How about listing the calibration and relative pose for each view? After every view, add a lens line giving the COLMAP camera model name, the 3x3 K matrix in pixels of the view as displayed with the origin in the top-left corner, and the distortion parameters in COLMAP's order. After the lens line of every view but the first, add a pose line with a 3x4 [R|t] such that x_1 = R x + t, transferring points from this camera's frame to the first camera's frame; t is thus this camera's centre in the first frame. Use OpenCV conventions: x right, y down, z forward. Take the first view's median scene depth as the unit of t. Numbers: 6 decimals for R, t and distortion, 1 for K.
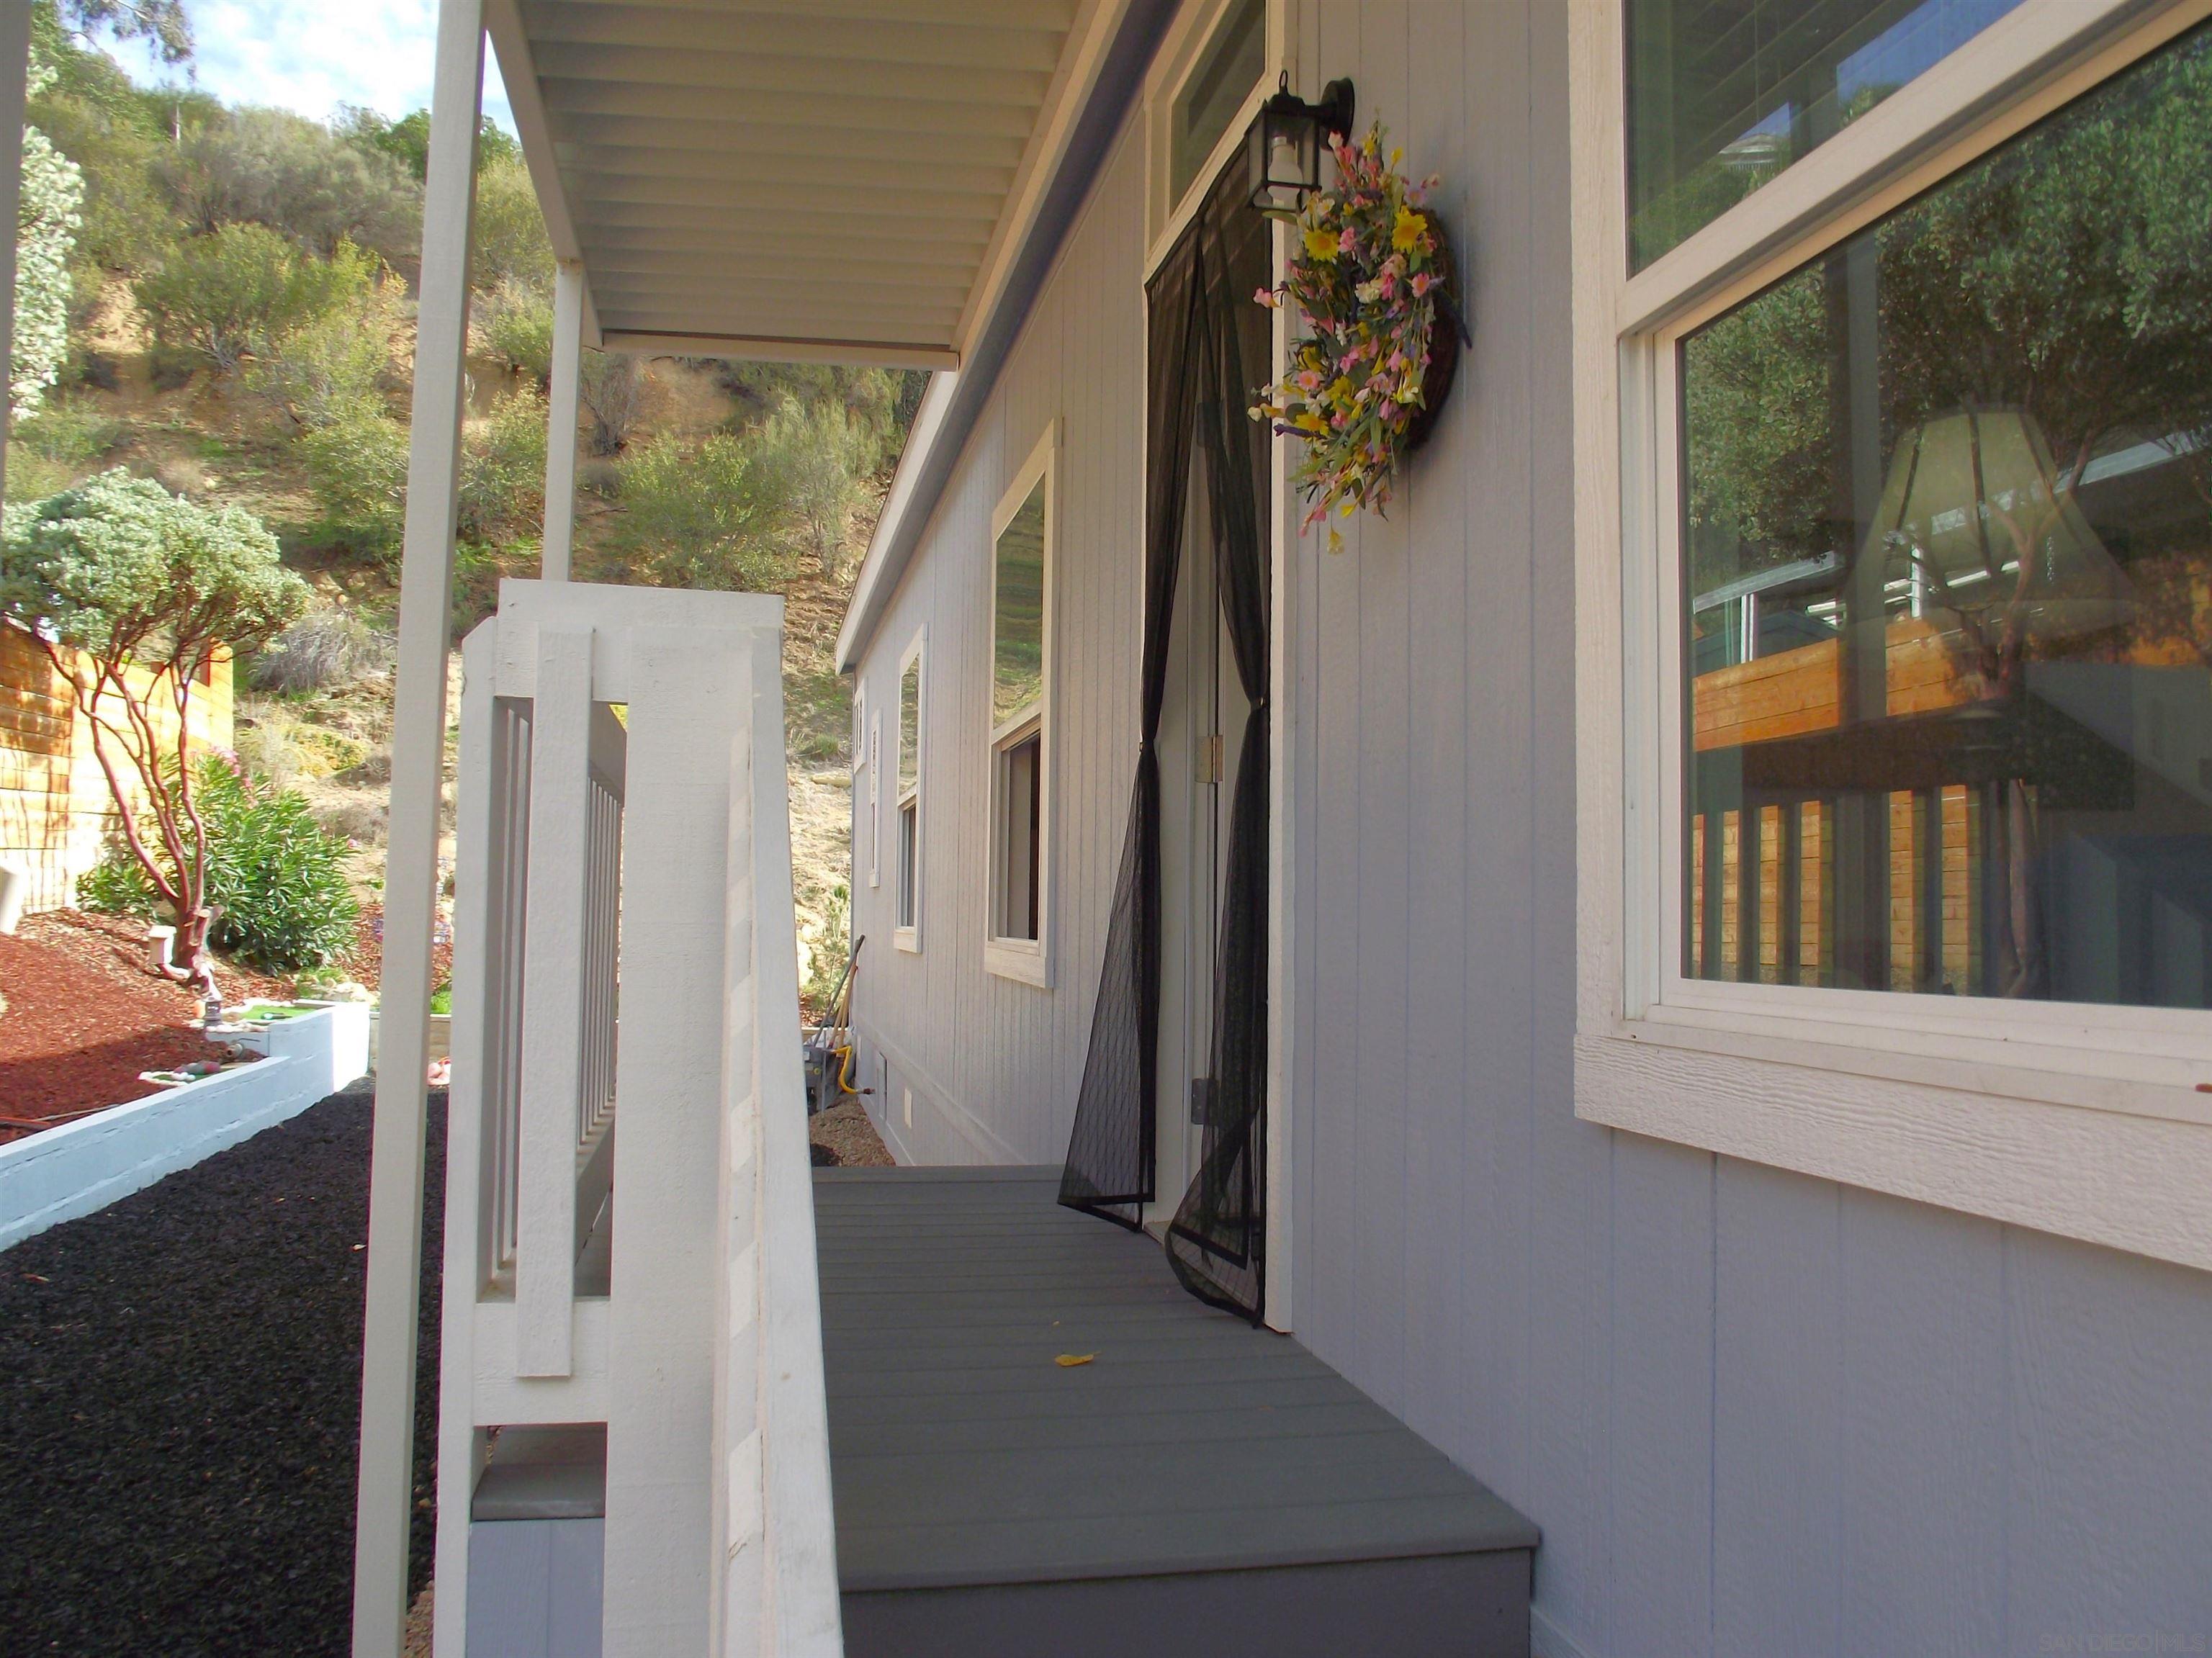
lens RADIAL K [[1770.3, 0, 1106.0], [0, 1770.3, 829.0], [0, 0, 1]] dist [0.002698, -0.111242]
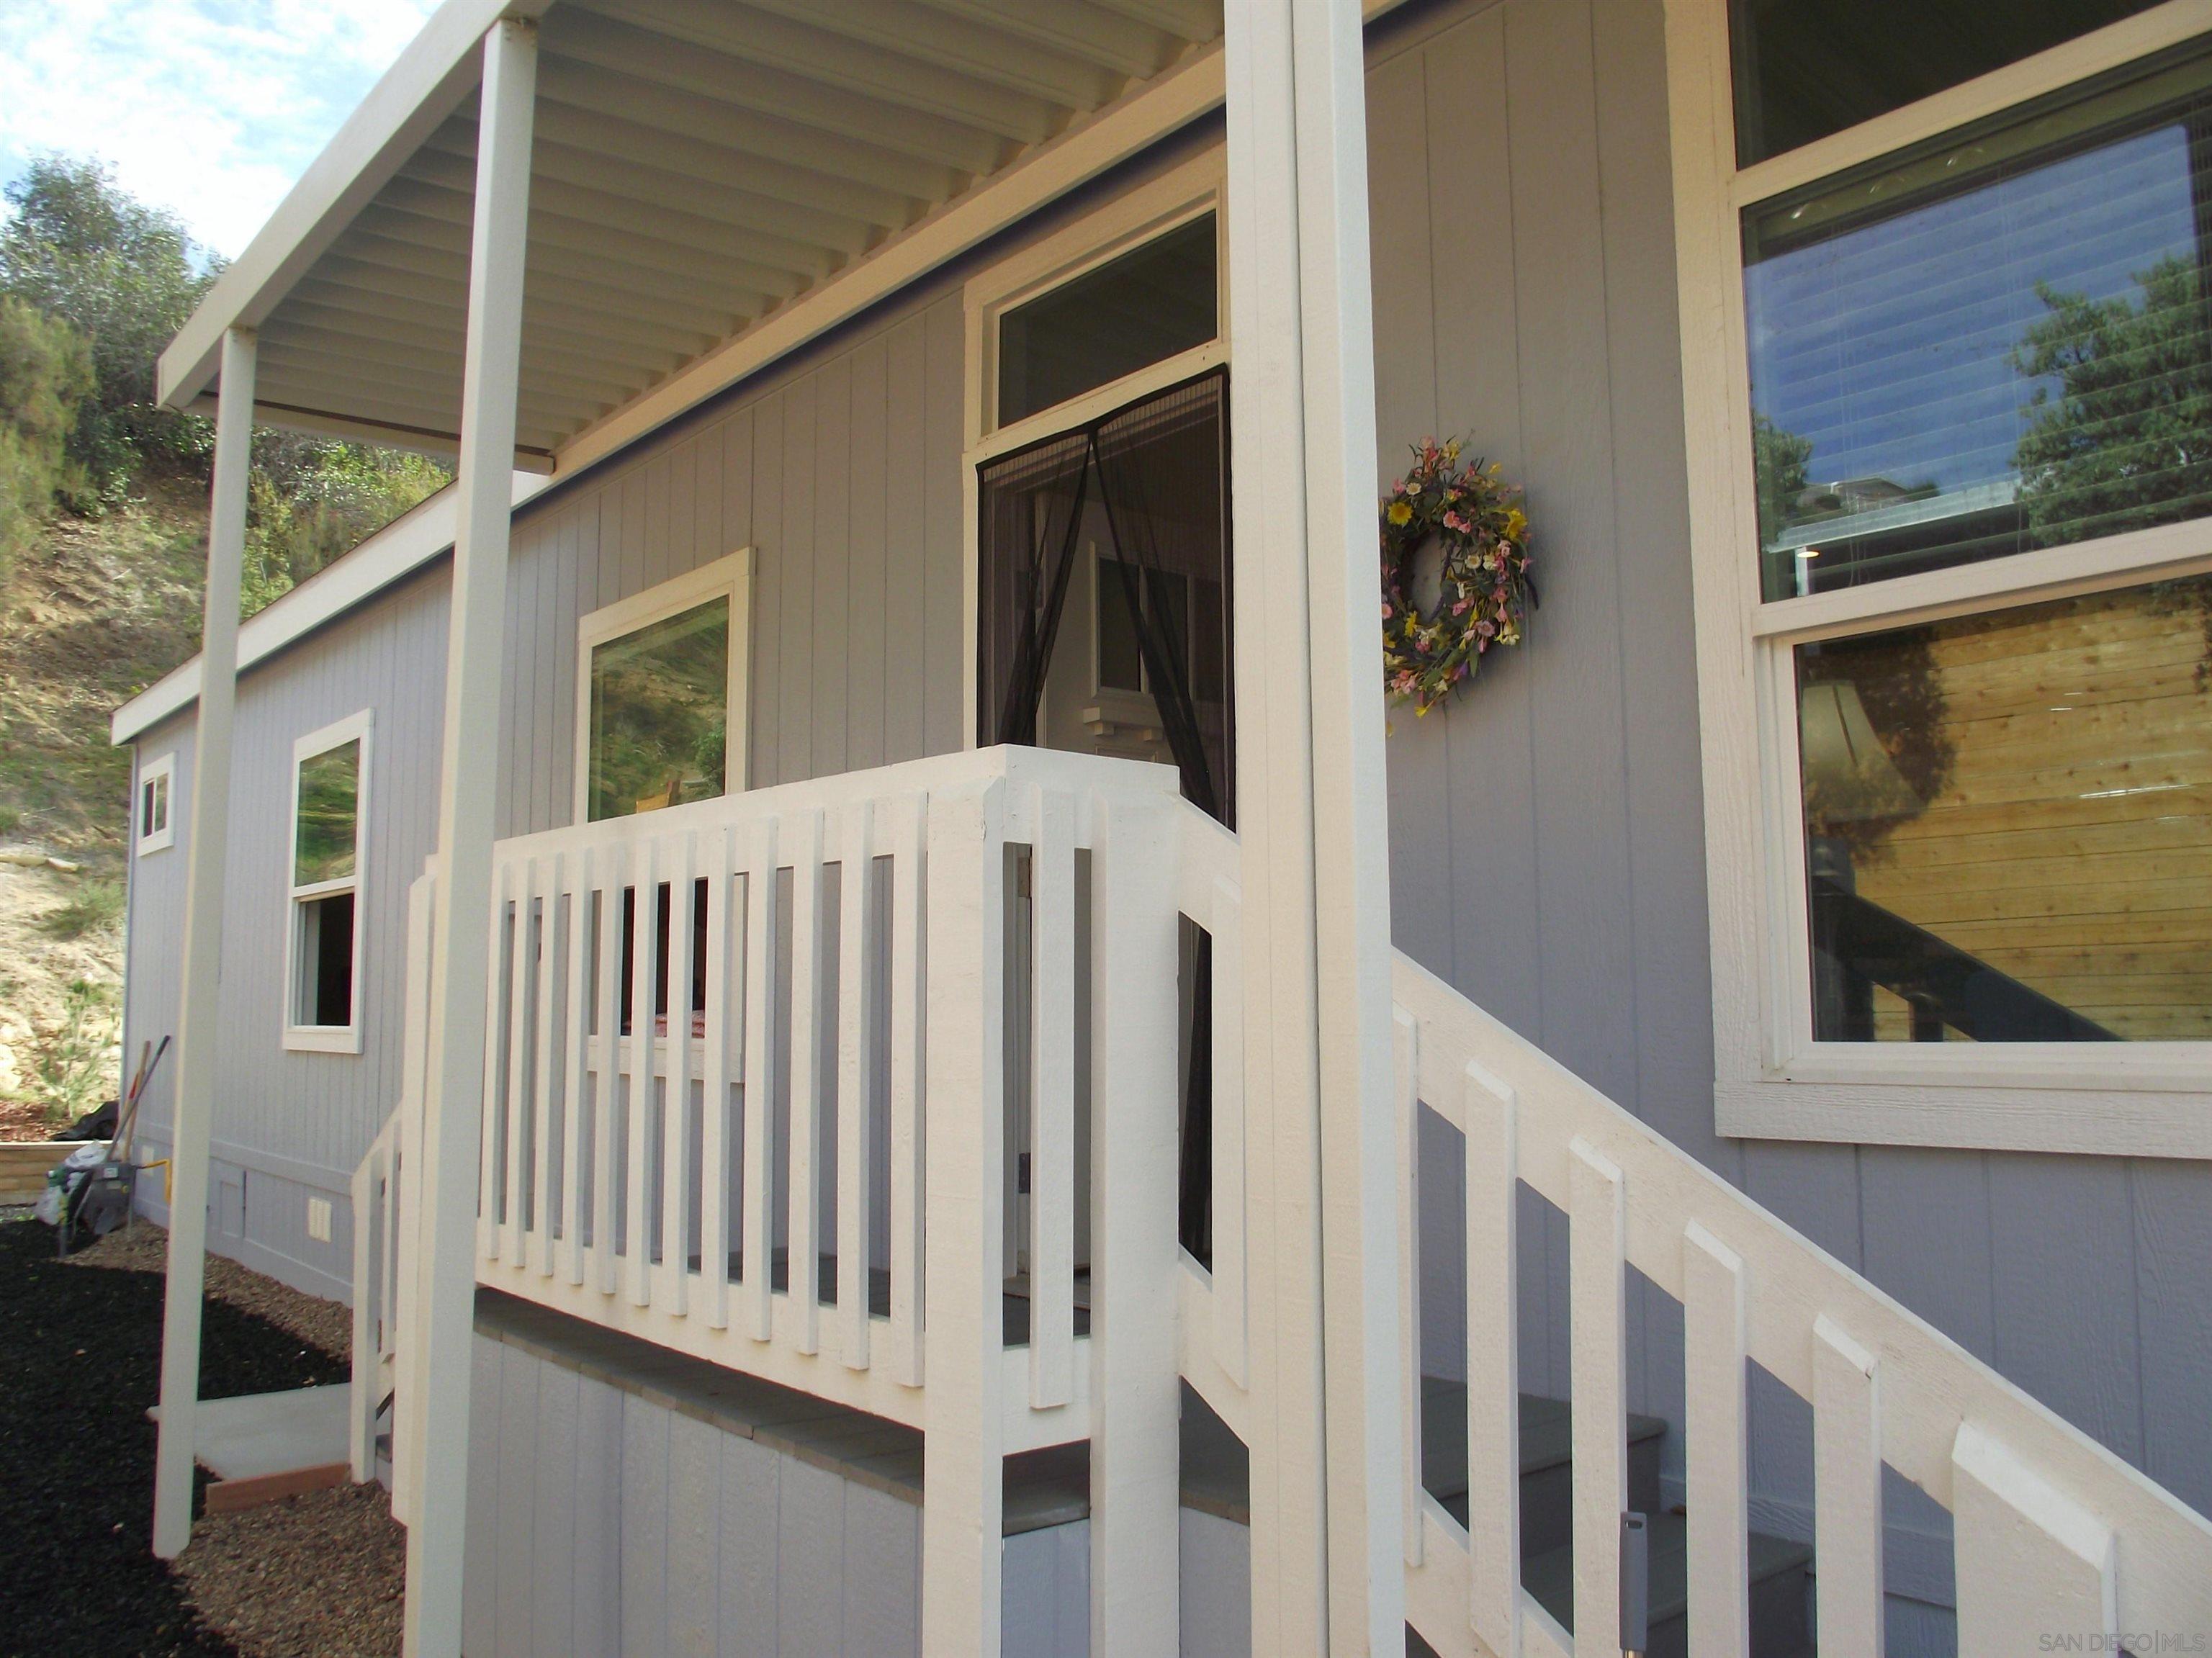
lens RADIAL K [[1770.3, 0, 1106.0], [0, 1770.3, 829.0], [0, 0, 1]] dist [0.002698, -0.111242]
pose [[0.881698, 0.022582, 0.471273, -0.859502], [-0.001018, 0.998943, -0.045962, -0.029192], [-0.471813, 0.040045, 0.880789, -0.101386]]
